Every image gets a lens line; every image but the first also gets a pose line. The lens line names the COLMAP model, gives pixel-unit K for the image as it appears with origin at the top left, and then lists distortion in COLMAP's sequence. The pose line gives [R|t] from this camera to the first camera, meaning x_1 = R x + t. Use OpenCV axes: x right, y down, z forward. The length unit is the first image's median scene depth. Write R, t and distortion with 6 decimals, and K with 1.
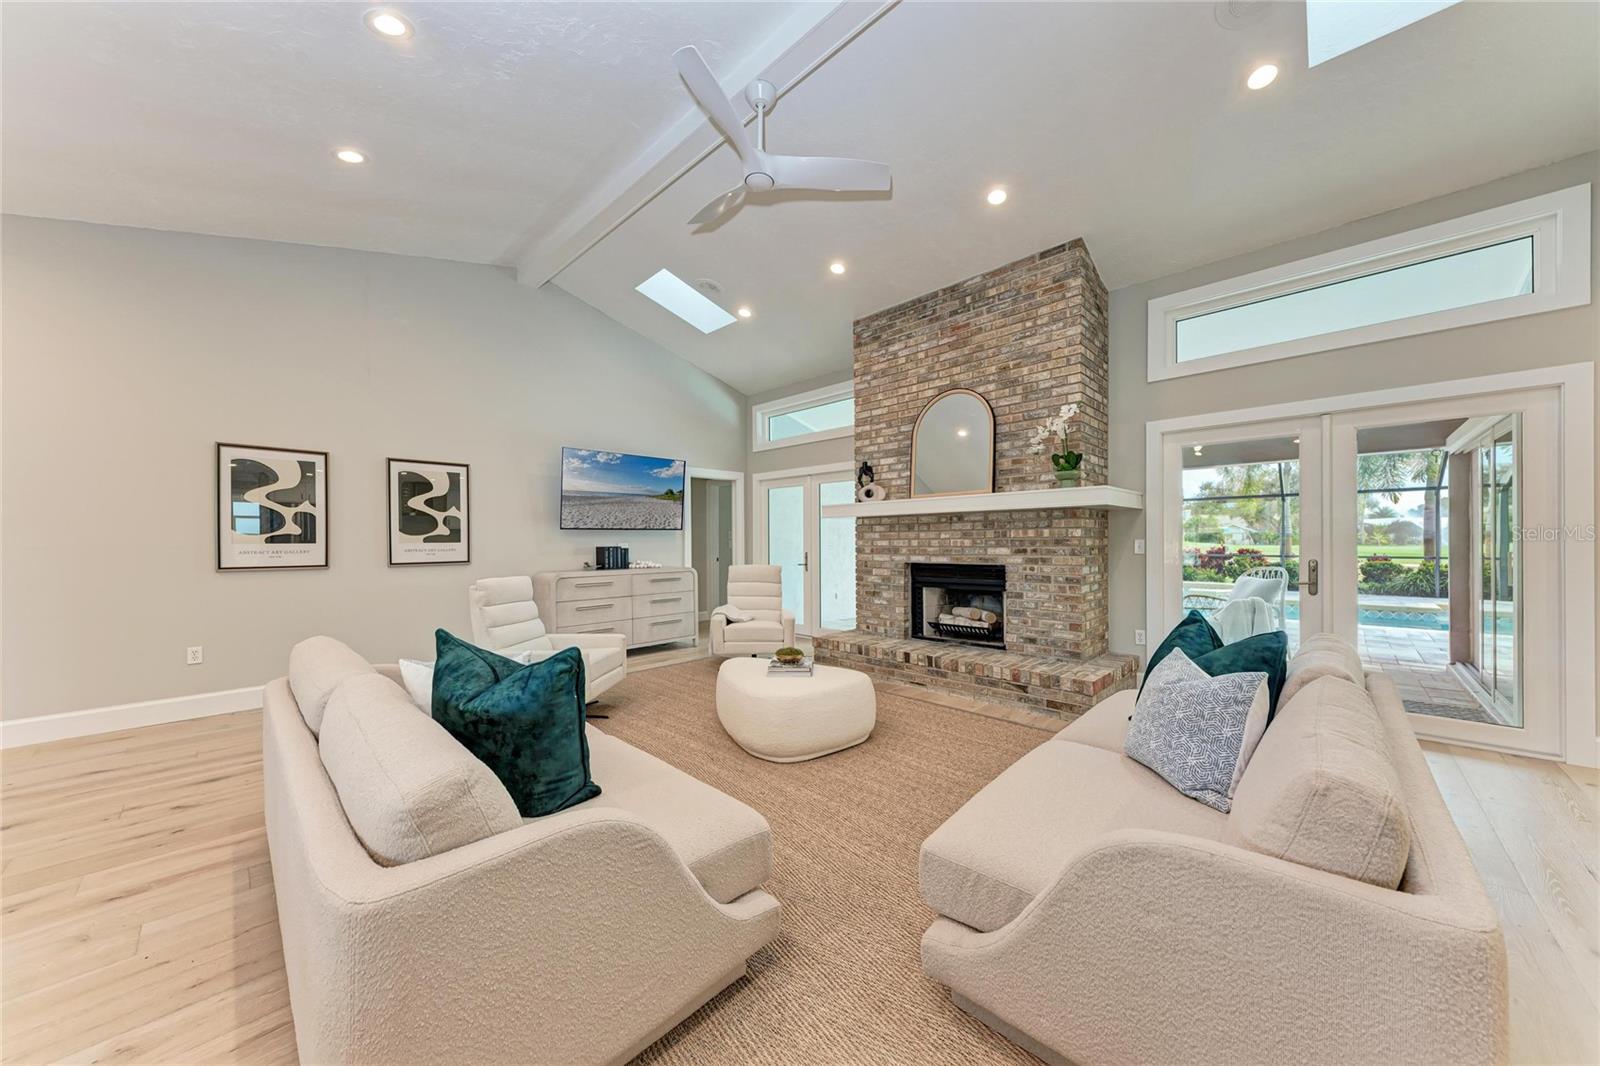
lens RADIAL K [[550.2, 0, 807.4], [0, 550.2, 544.1], [0, 0, 1]] dist [0.008506, -0.002275]
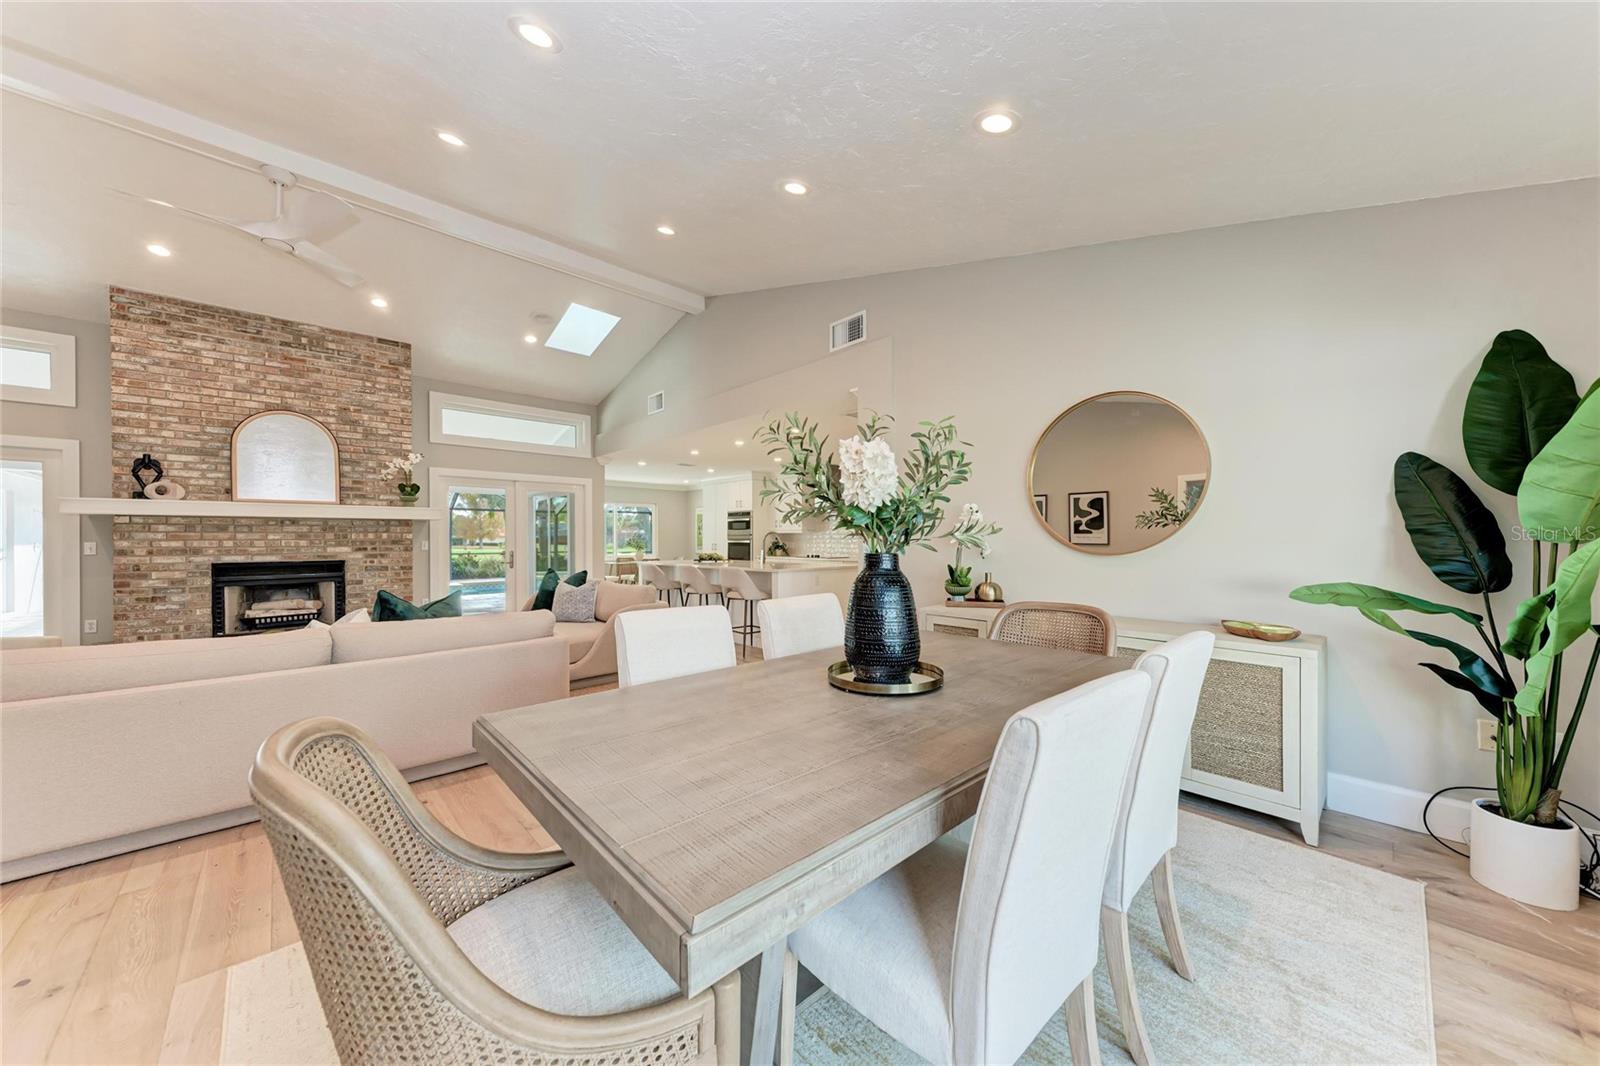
lens RADIAL K [[550.2, 0, 785.5], [0, 550.2, 542.6], [0, 0, 1]] dist [0.008506, -0.002275]
pose [[0.078988, -0.000052, 0.996876, -0.771444], [0.007636, 0.999971, -0.000553, 0.004841], [-0.996846, 0.007656, 0.078986, -0.126001]]
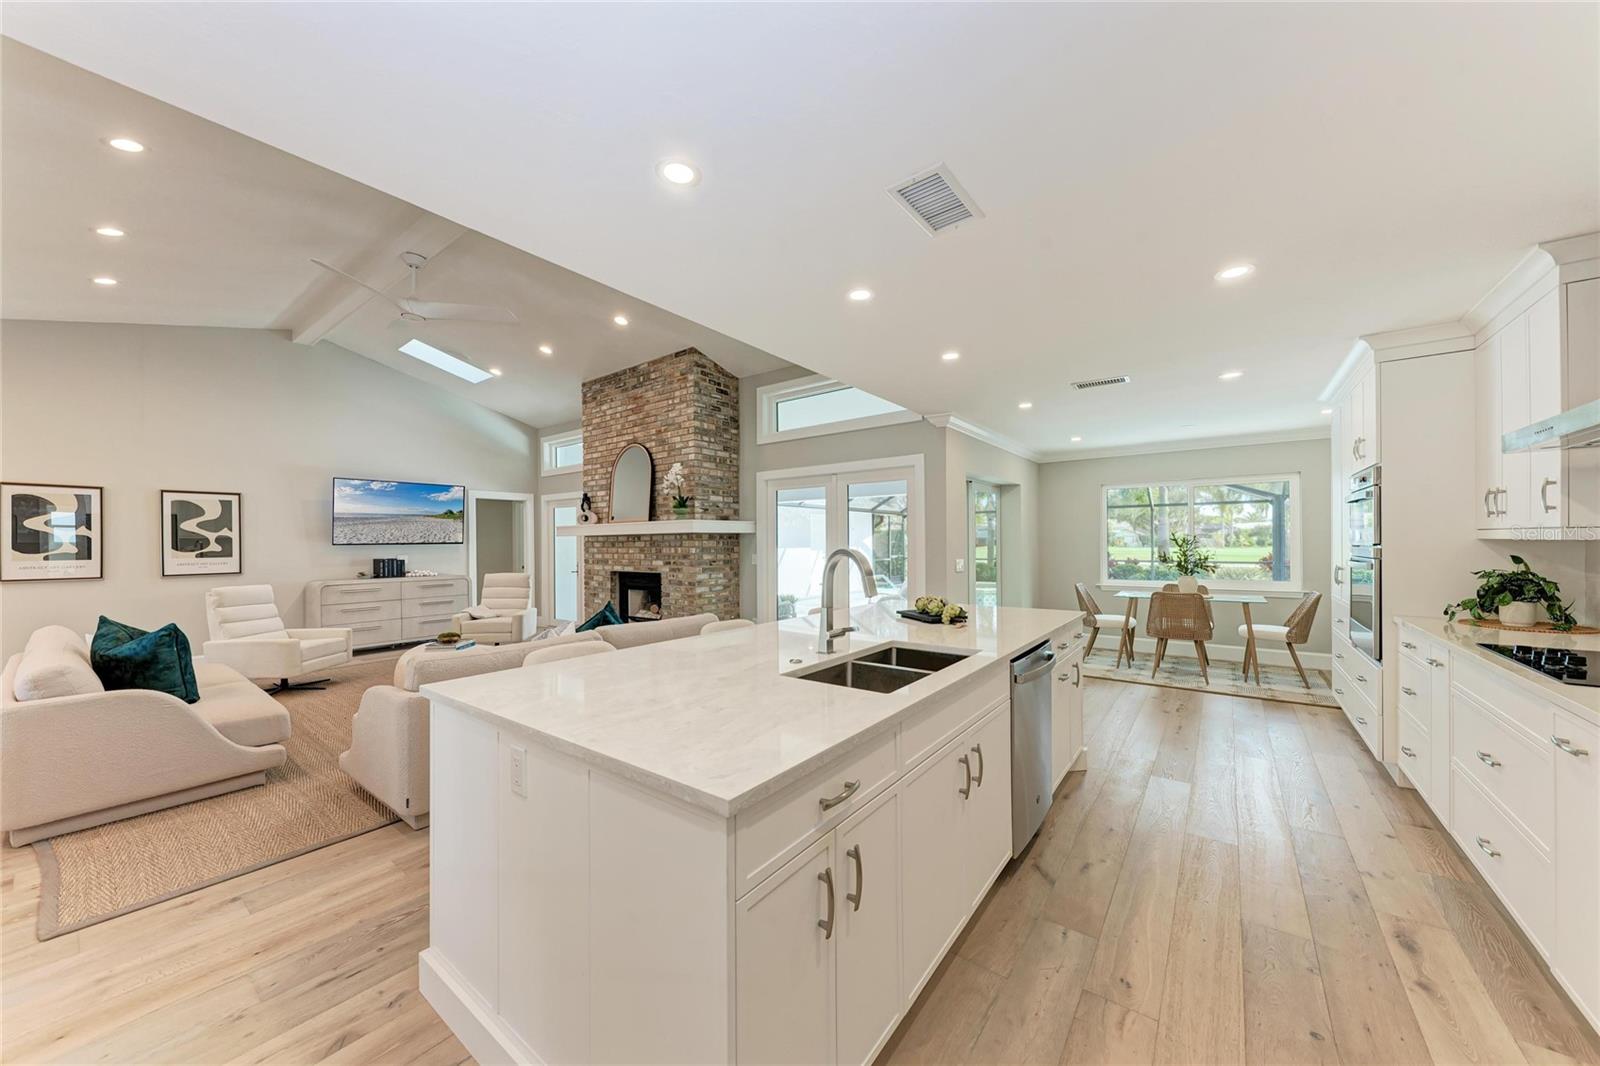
lens RADIAL K [[550.4, 0, 800.9], [0, 550.4, 544.9], [0, 0, 1]] dist [0.001668, -0.001671]
pose [[0.992441, -0.001446, 0.122712, 0.482074], [0.001920, 0.999991, -0.003747, -0.023916], [-0.122706, 0.003954, 0.992435, -0.374941]]
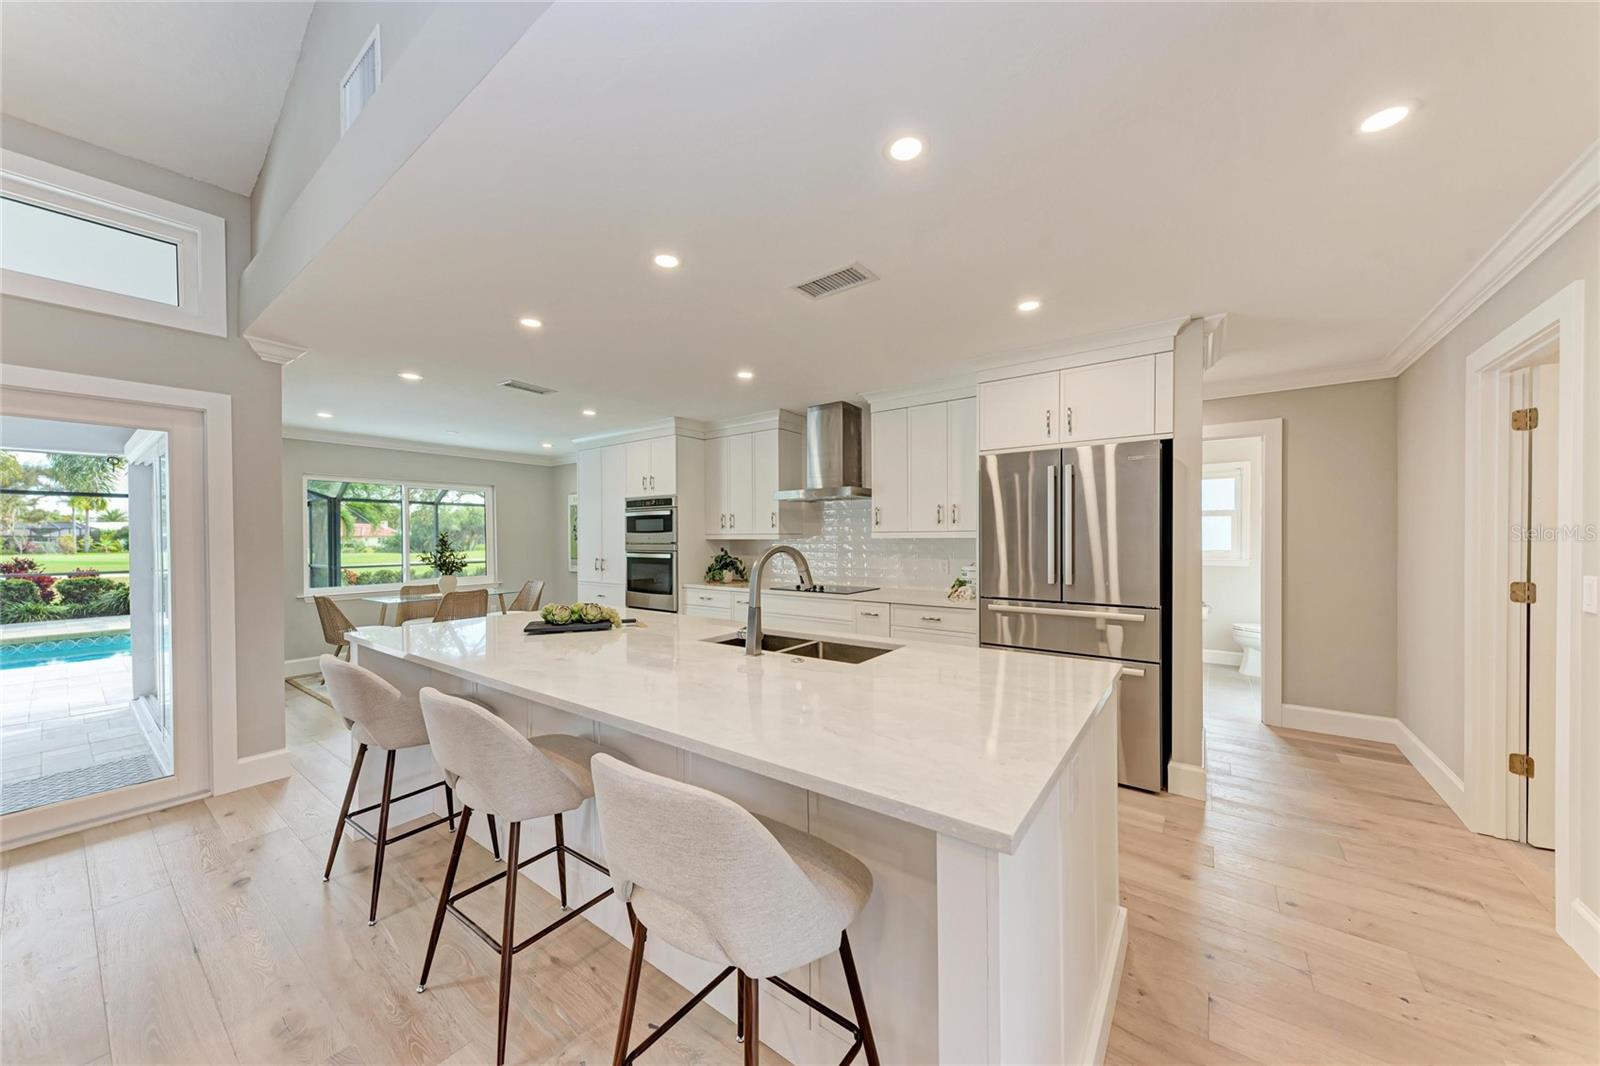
lens RADIAL K [[550.2, 0, 797.5], [0, 550.2, 538.2], [0, 0, 1]] dist [0.008506, -0.002275]
pose [[-0.124127, 0.006328, 0.992246, 0.154927], [0.015141, 0.999875, -0.004482, -0.025390], [-0.992151, 0.014468, -0.124207, 0.052866]]
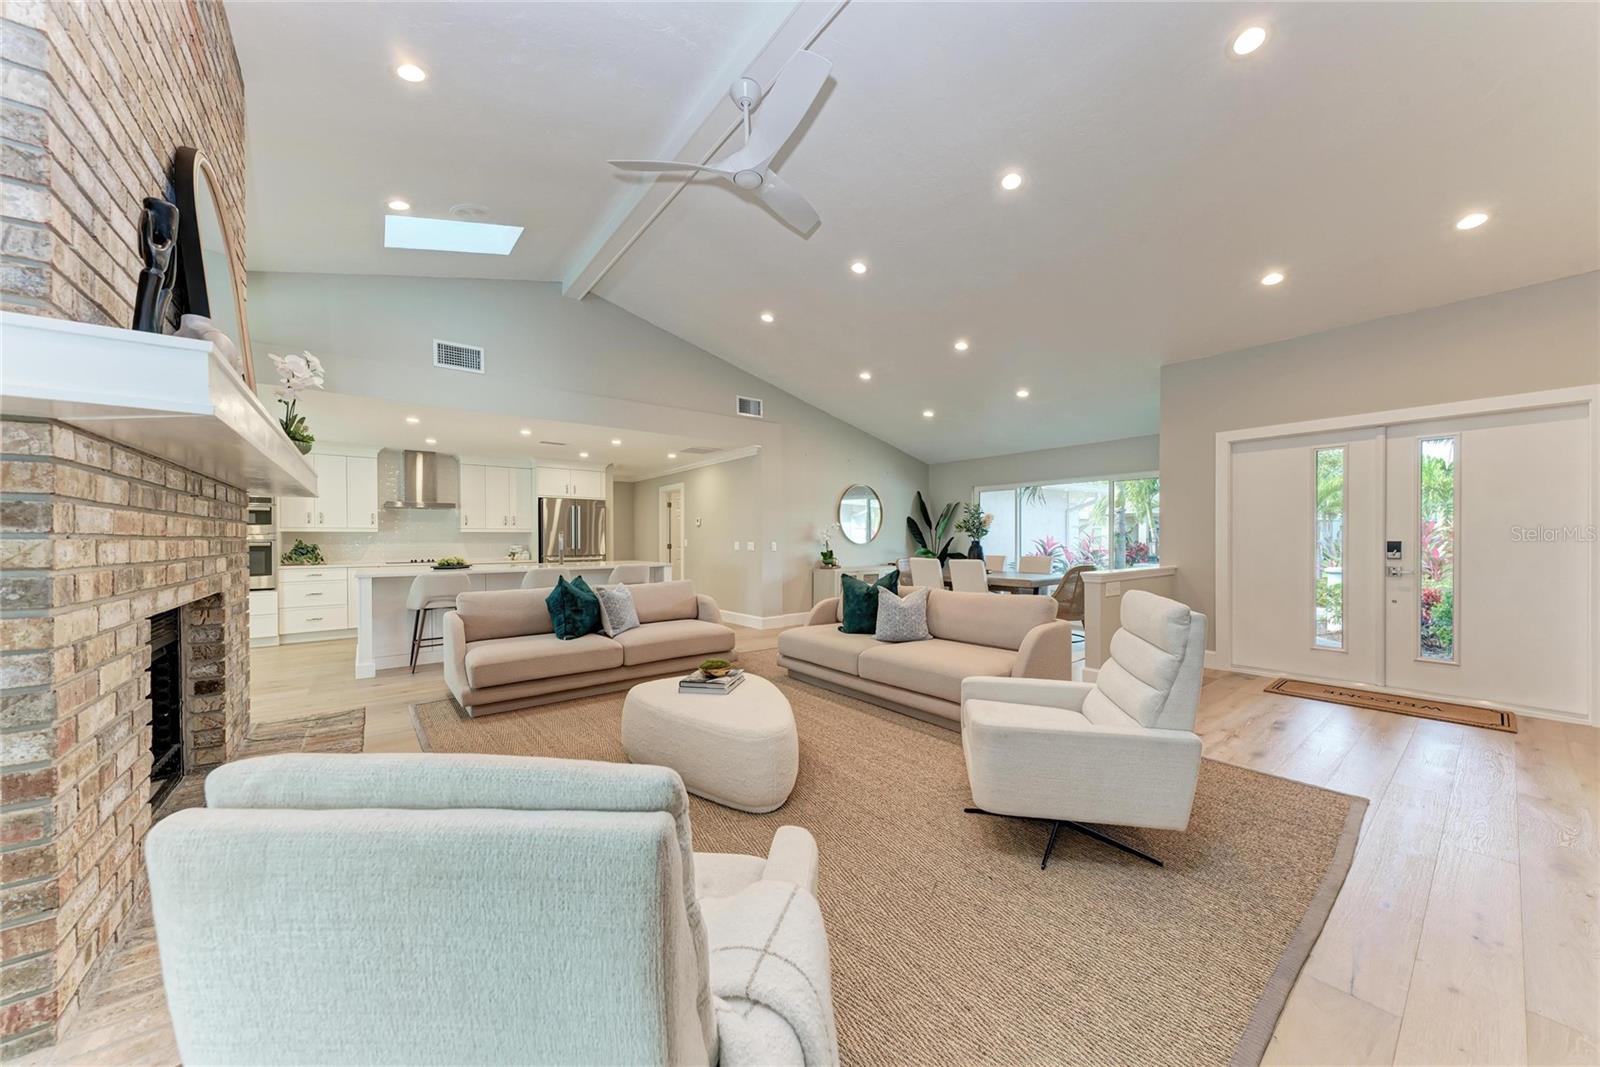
lens RADIAL K [[550.2, 0, 798.9], [0, 550.2, 536.5], [0, 0, 1]] dist [0.008506, -0.002275]
pose [[-0.988595, 0.009053, 0.150324, -0.204416], [0.010268, 0.999921, 0.007311, -0.015182], [-0.150246, 0.008771, -0.988610, 1.237478]]
